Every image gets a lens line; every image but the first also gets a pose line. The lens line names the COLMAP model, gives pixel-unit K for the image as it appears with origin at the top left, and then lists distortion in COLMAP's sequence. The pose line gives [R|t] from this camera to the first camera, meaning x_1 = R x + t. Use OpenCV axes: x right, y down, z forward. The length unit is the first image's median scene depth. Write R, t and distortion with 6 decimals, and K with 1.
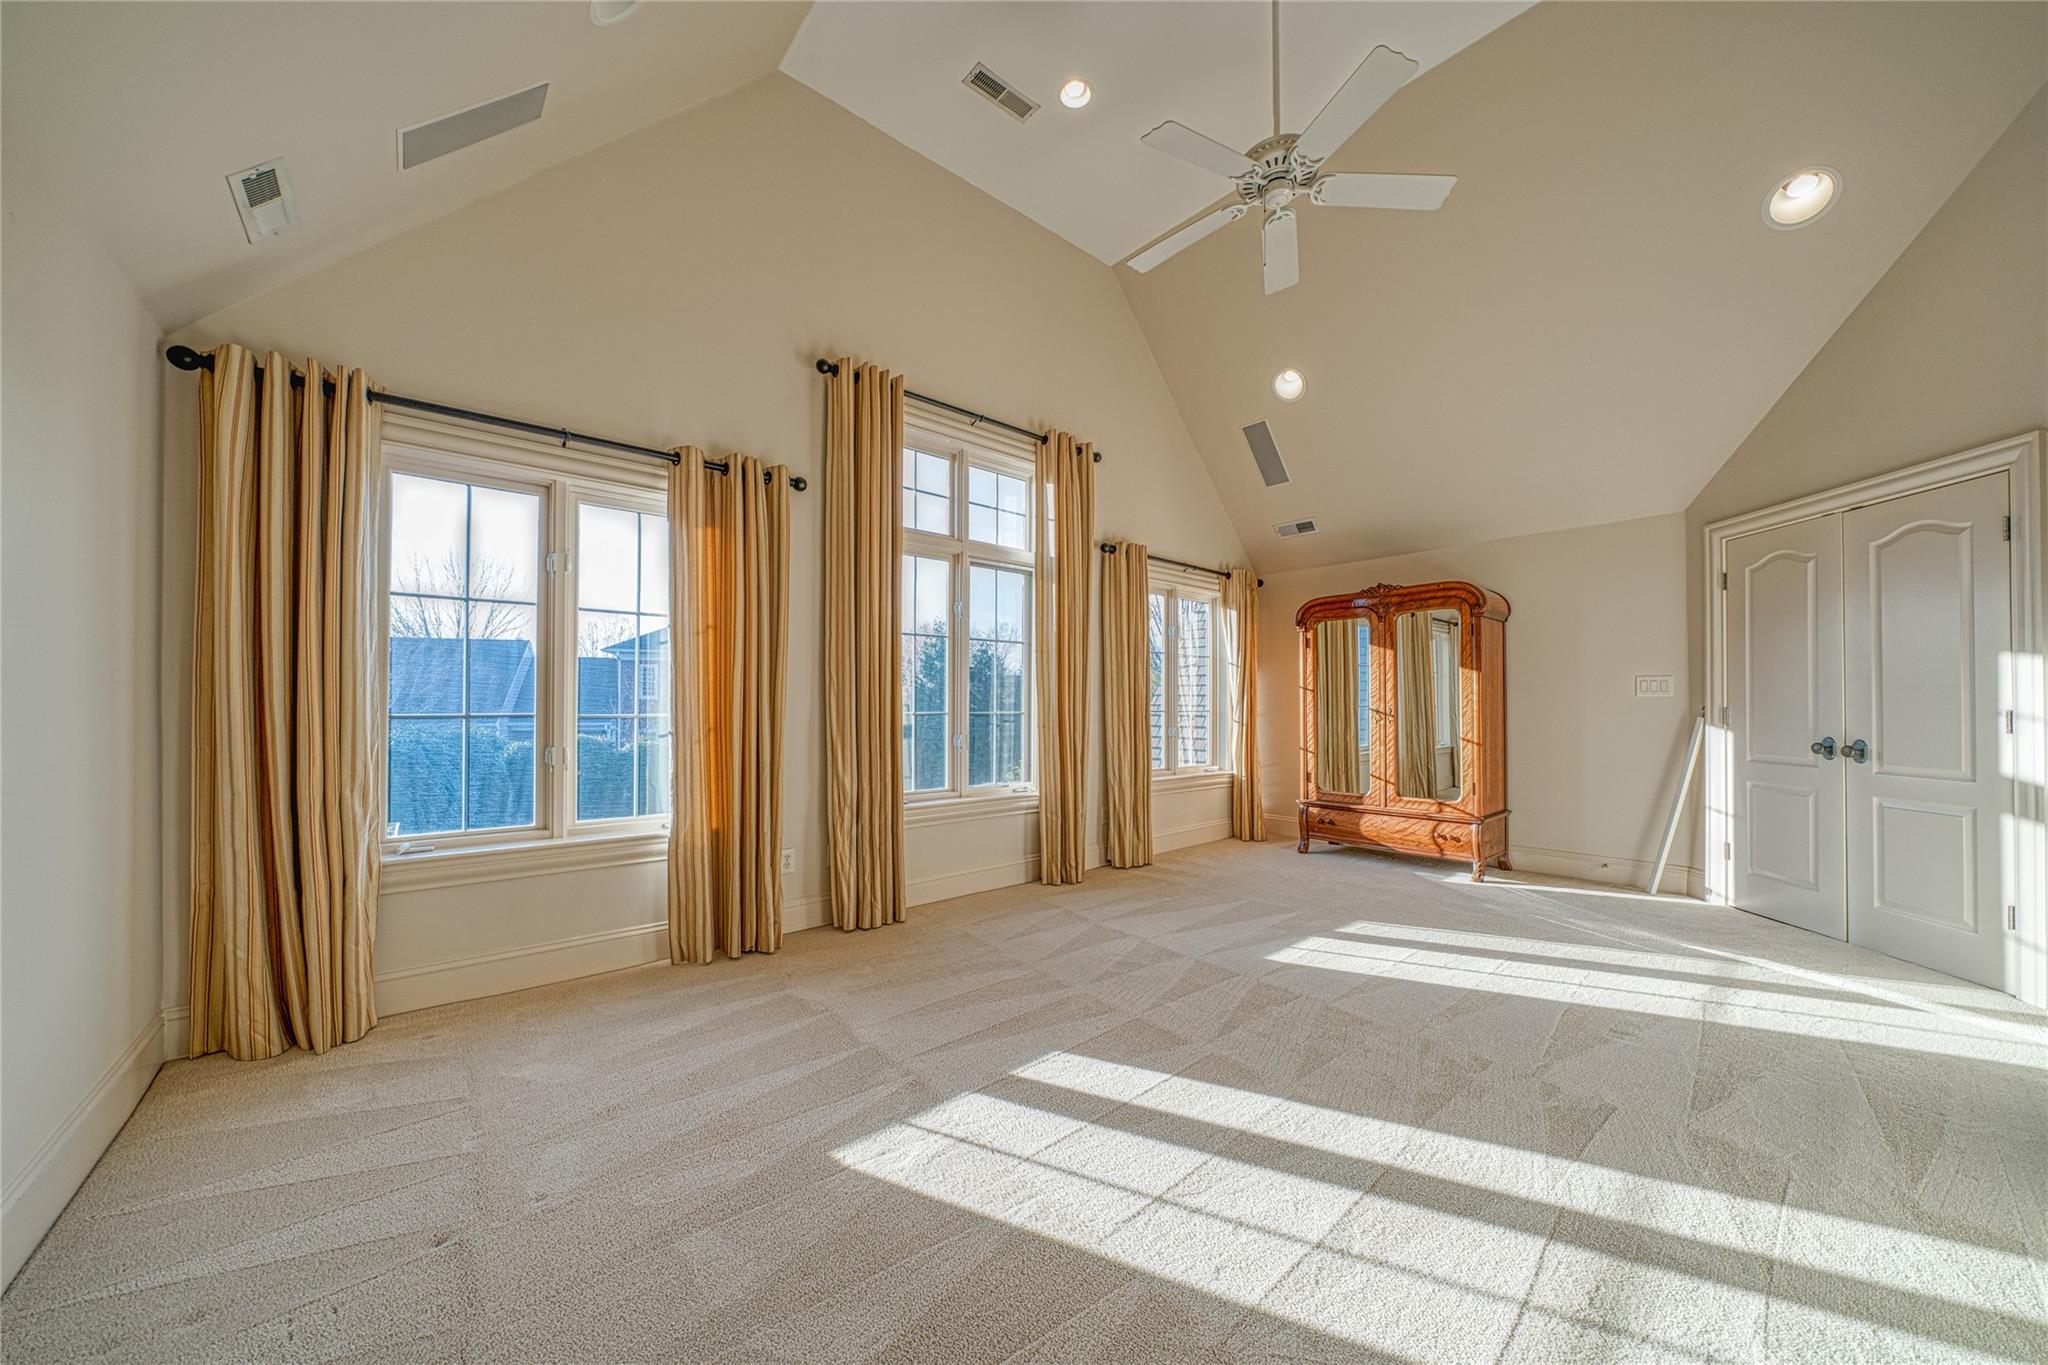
lens RADIAL K [[701.4, 0, 1030.3], [0, 701.4, 699.7], [0, 0, 1]] dist [-0.007526, 0.000170]
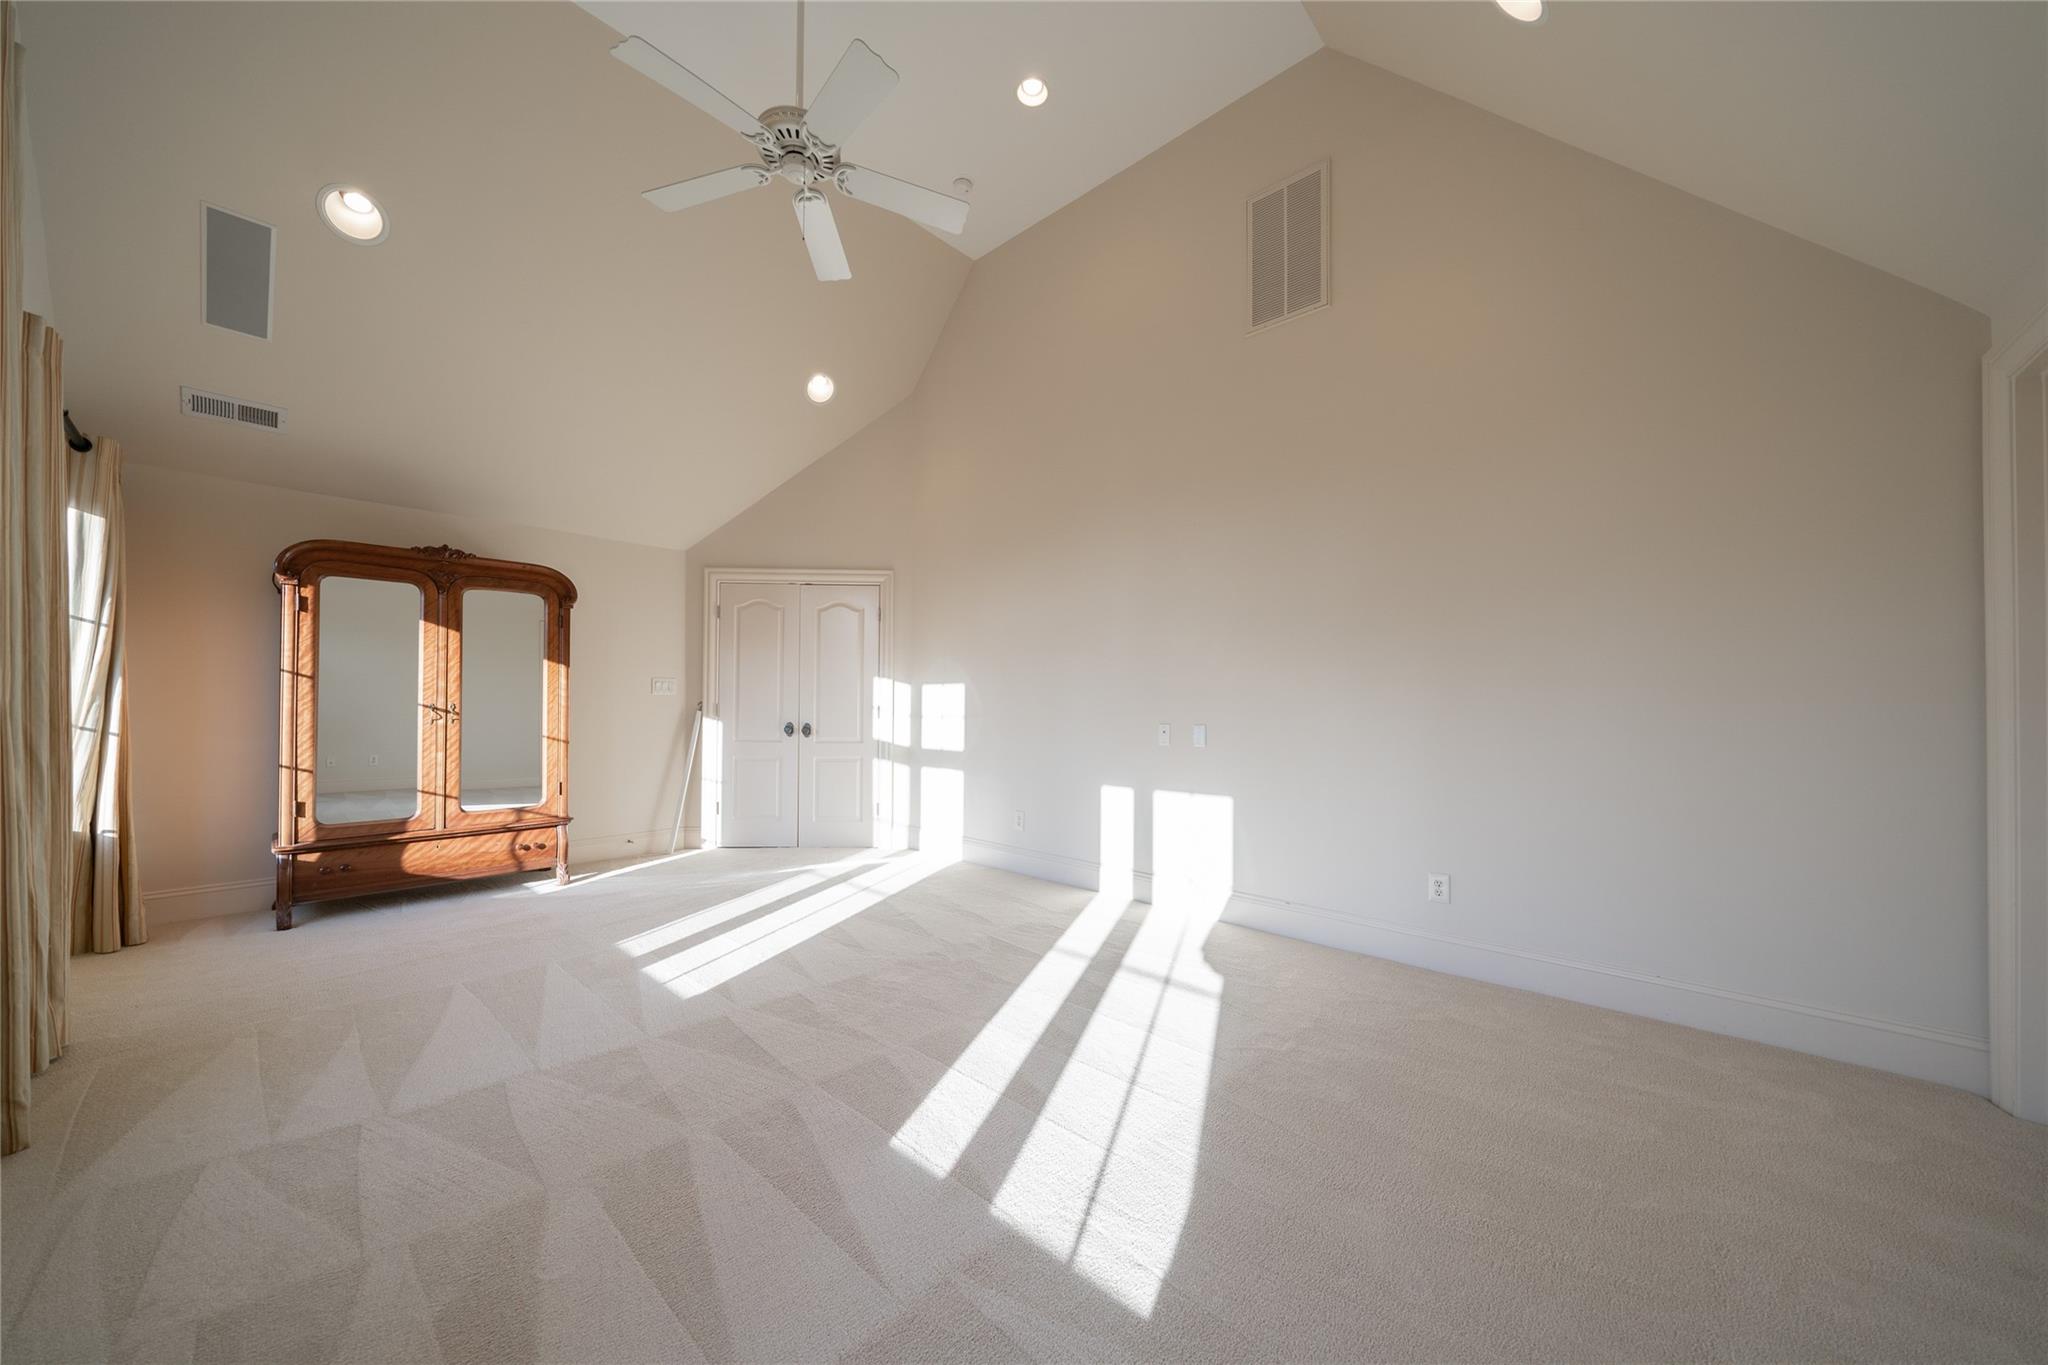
lens RADIAL K [[701.4, 0, 1030.5], [0, 701.4, 699.4], [0, 0, 1]] dist [-0.007526, 0.000170]
pose [[-0.113905, 0.005265, 0.993478, -0.386352], [-0.014966, 0.999863, -0.007015, 0.003033], [-0.993379, -0.015668, -0.113811, 0.473233]]
